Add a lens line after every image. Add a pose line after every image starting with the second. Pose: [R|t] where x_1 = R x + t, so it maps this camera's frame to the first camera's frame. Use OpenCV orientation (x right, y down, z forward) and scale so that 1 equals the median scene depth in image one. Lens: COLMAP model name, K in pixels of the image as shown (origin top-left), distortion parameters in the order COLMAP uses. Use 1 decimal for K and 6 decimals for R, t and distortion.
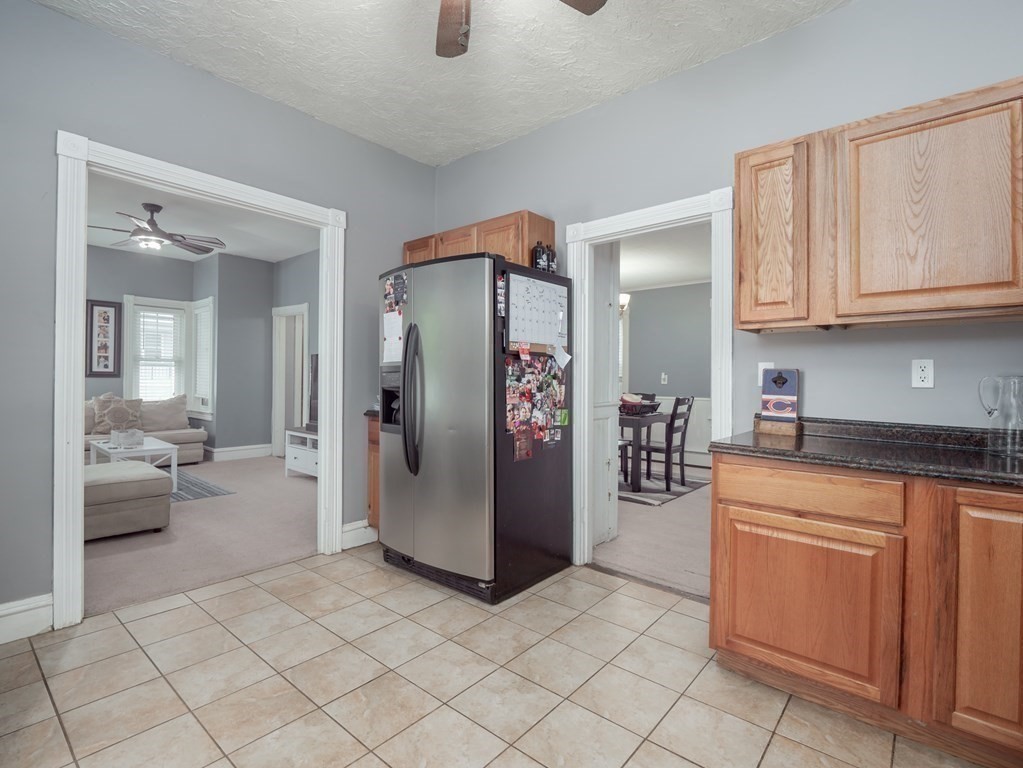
lens RADIAL K [[494.9, 0, 499.1], [0, 494.9, 379.9], [0, 0, 1]] dist [-0.011298, -0.001263]
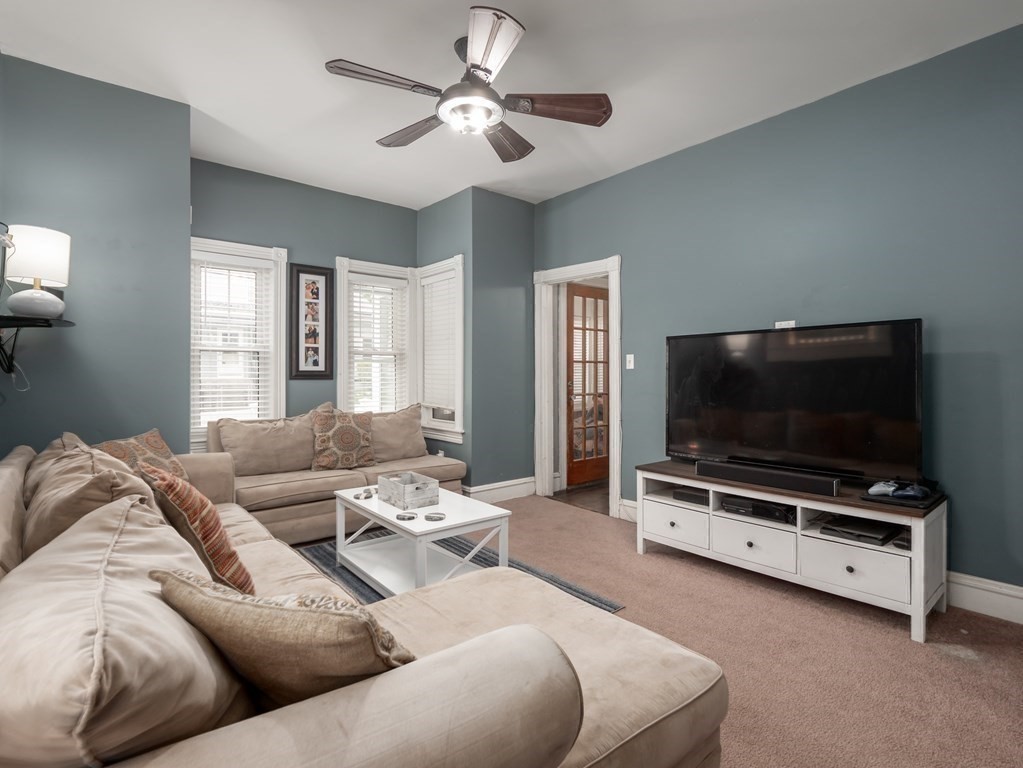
lens RADIAL K [[503.6, 0, 506.4], [0, 503.6, 378.1], [0, 0, 1]] dist [-0.010838, -0.001272]
pose [[0.987759, -0.009507, -0.155698, -0.439100], [0.010447, 0.999932, 0.005221, -0.007897], [0.155637, -0.006784, 0.987791, 0.363236]]
